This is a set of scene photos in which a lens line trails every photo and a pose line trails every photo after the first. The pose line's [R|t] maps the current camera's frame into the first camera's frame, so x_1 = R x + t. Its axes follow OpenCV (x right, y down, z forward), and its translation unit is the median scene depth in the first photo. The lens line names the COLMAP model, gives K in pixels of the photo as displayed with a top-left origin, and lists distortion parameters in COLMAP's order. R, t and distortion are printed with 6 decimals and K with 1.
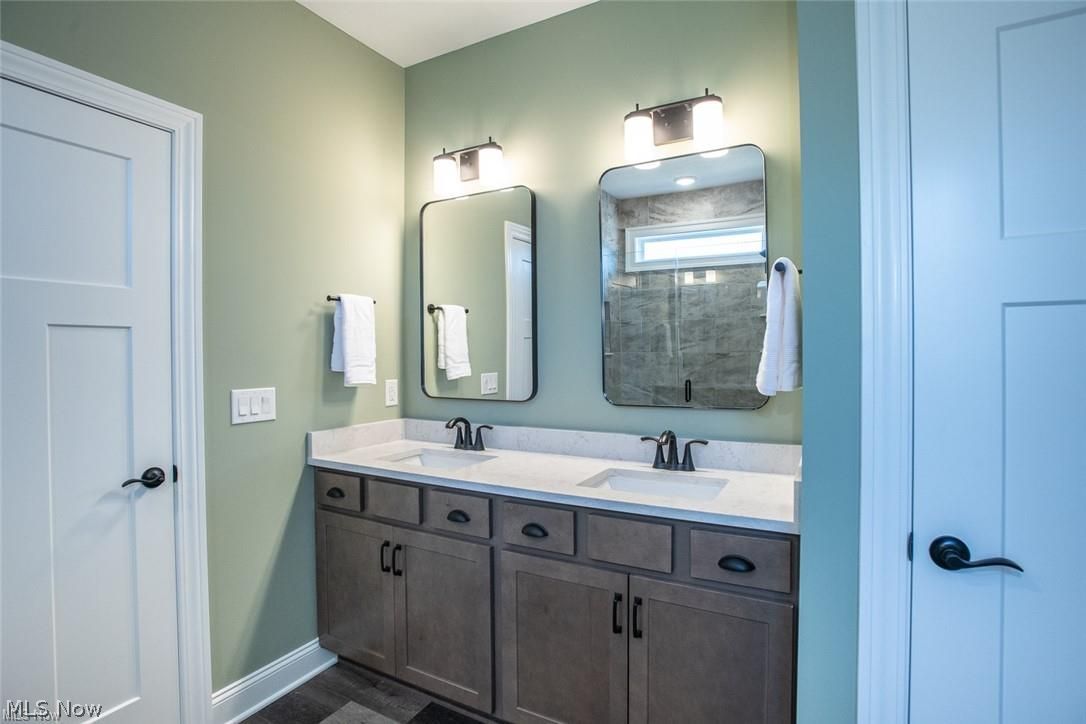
lens RADIAL K [[527.9, 0, 552.5], [0, 527.9, 360.1], [0, 0, 1]] dist [-0.046178, 0.013221]
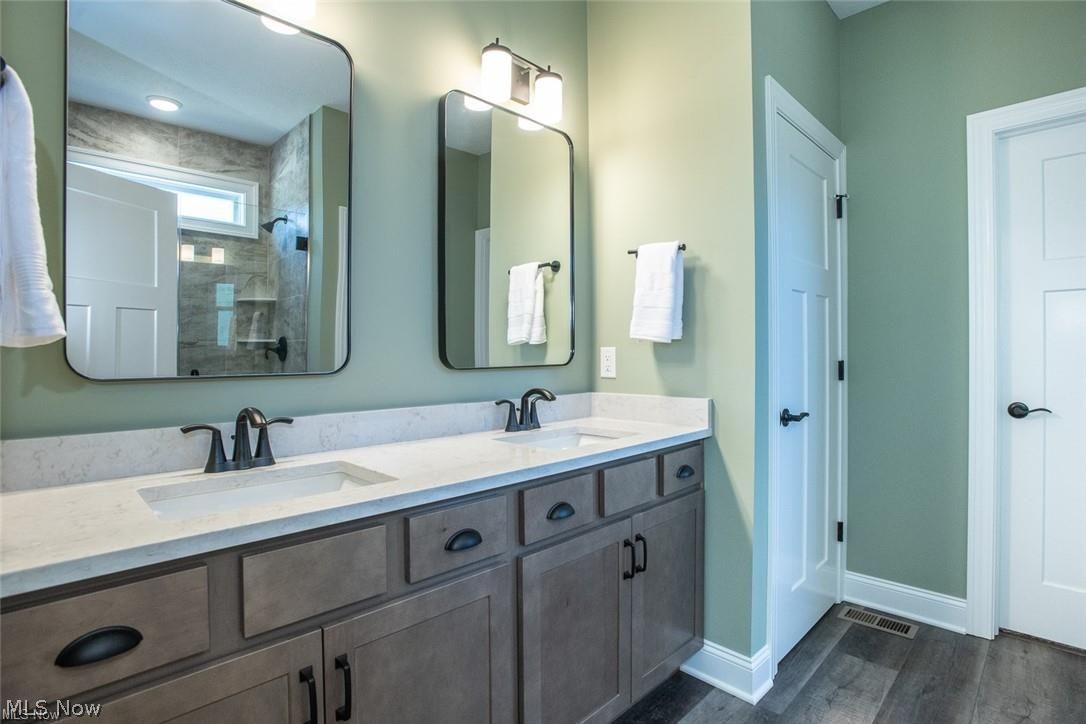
lens RADIAL K [[527.9, 0, 545.2], [0, 527.9, 361.4], [0, 0, 1]] dist [-0.046178, 0.013221]
pose [[0.303776, -0.007020, 0.952718, -0.645582], [0.018924, 0.999820, 0.001333, 0.074630], [-0.952555, 0.017624, 0.303854, 0.618951]]
